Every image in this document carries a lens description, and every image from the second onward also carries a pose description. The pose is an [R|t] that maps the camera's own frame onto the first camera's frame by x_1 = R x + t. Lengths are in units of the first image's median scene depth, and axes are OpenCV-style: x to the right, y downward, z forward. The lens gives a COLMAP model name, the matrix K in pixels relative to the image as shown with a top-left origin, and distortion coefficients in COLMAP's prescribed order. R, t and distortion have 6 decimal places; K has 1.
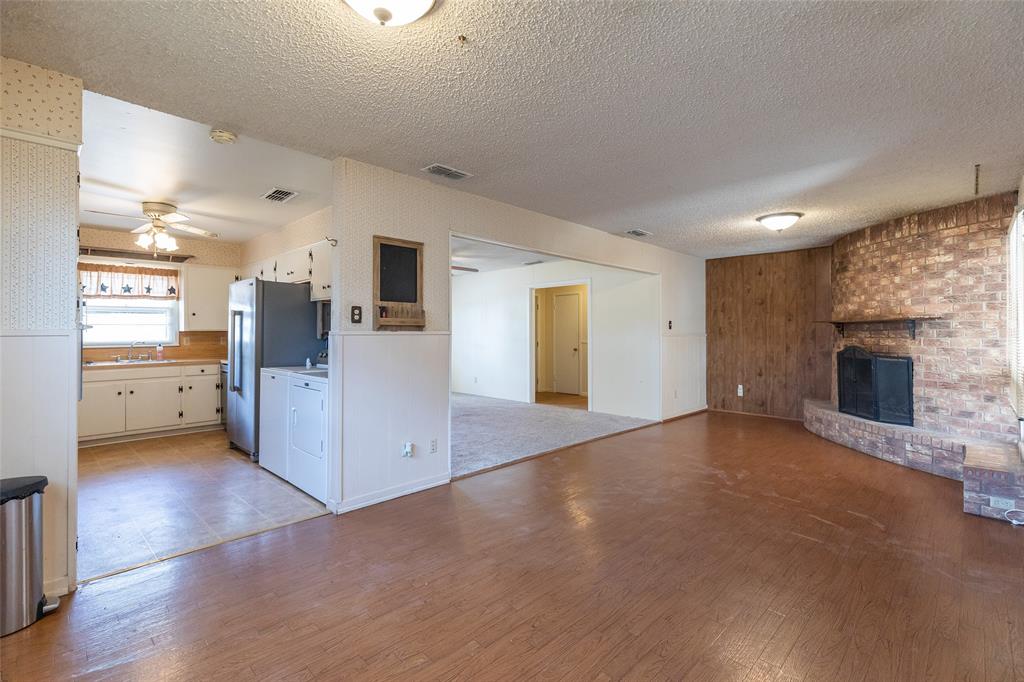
lens RADIAL K [[462.5, 0, 507.9], [0, 462.5, 331.2], [0, 0, 1]] dist [0.002528, 0.000391]
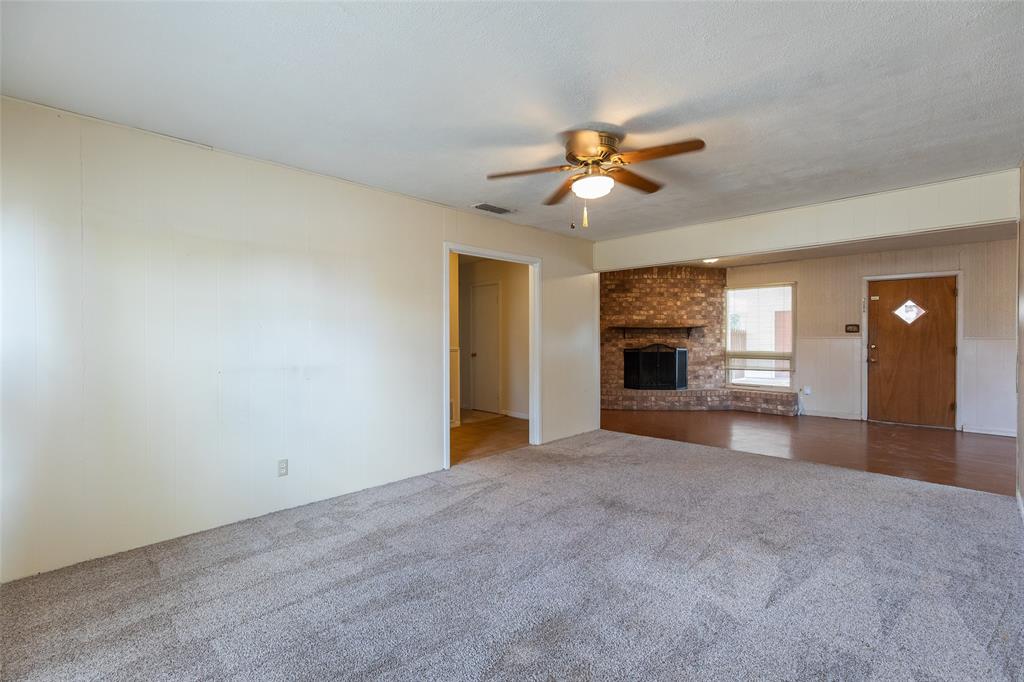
lens RADIAL K [[462.5, 0, 510.9], [0, 462.5, 341.6], [0, 0, 1]] dist [0.002528, 0.000391]
pose [[-0.004706, -0.012420, 0.999912, -0.611086], [-0.001877, 0.999921, 0.012411, 0.005448], [-0.999987, -0.001819, -0.004729, 1.187440]]
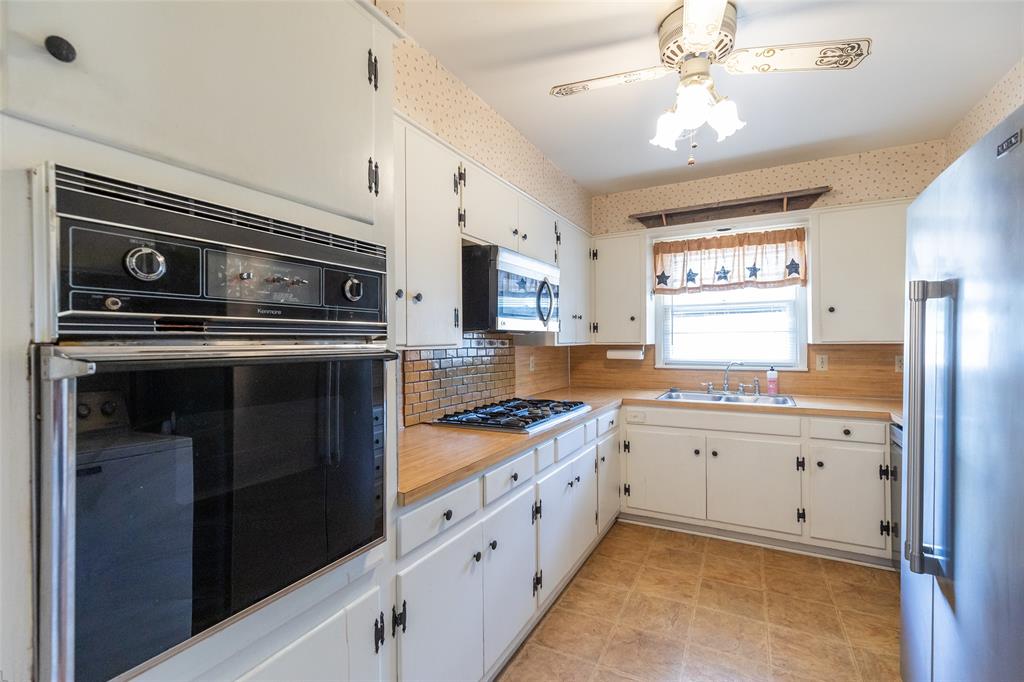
lens RADIAL K [[462.5, 0, 504.0], [0, 462.5, 340.7], [0, 0, 1]] dist [0.002528, 0.000391]
pose [[0.283407, 0.004206, -0.958990, -1.341632], [0.008127, 0.999944, 0.006788, -0.042554], [0.958965, -0.009717, 0.283357, 2.310549]]
